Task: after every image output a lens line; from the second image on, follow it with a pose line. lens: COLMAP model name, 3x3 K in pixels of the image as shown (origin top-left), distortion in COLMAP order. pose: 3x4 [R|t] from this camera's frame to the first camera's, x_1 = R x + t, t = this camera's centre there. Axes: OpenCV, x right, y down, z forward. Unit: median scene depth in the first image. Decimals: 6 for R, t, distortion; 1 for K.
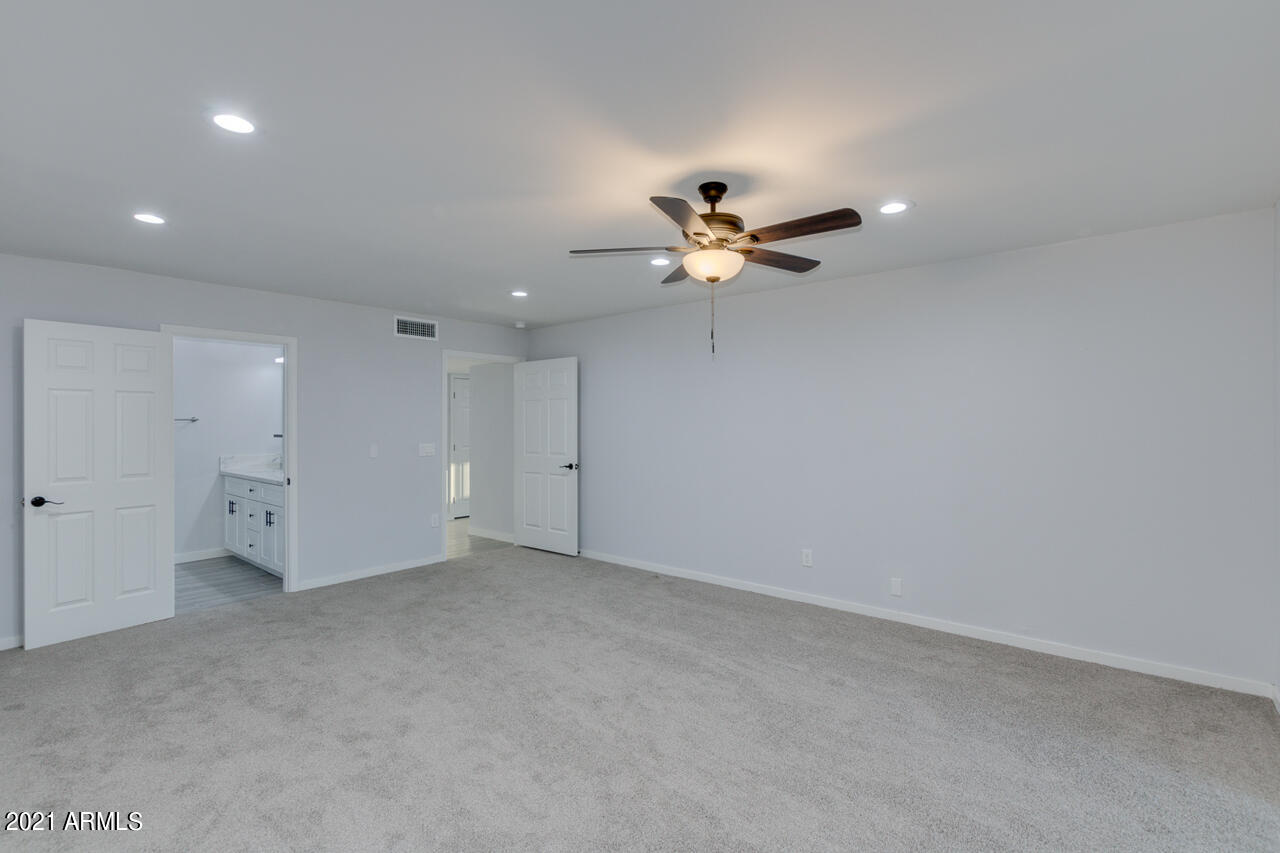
lens RADIAL K [[585.8, 0, 647.8], [0, 585.8, 426.6], [0, 0, 1]] dist [0.000831, 0.000302]
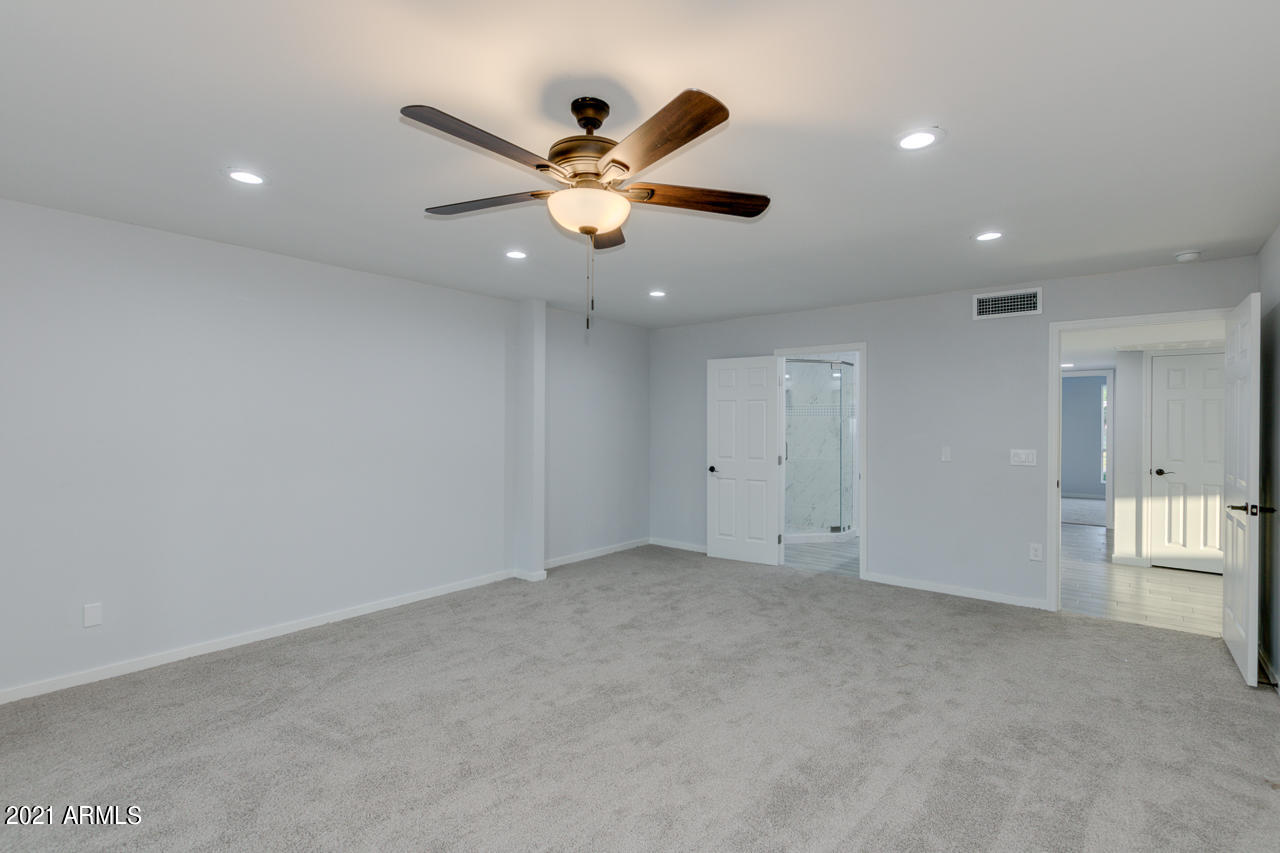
lens RADIAL K [[585.8, 0, 647.8], [0, 585.8, 426.6], [0, 0, 1]] dist [0.000831, 0.000302]
pose [[0.016857, 0.013465, -0.999767, 0.404286], [-0.007029, 0.999886, 0.013348, -0.008503], [0.999833, 0.006802, 0.016950, 0.513070]]
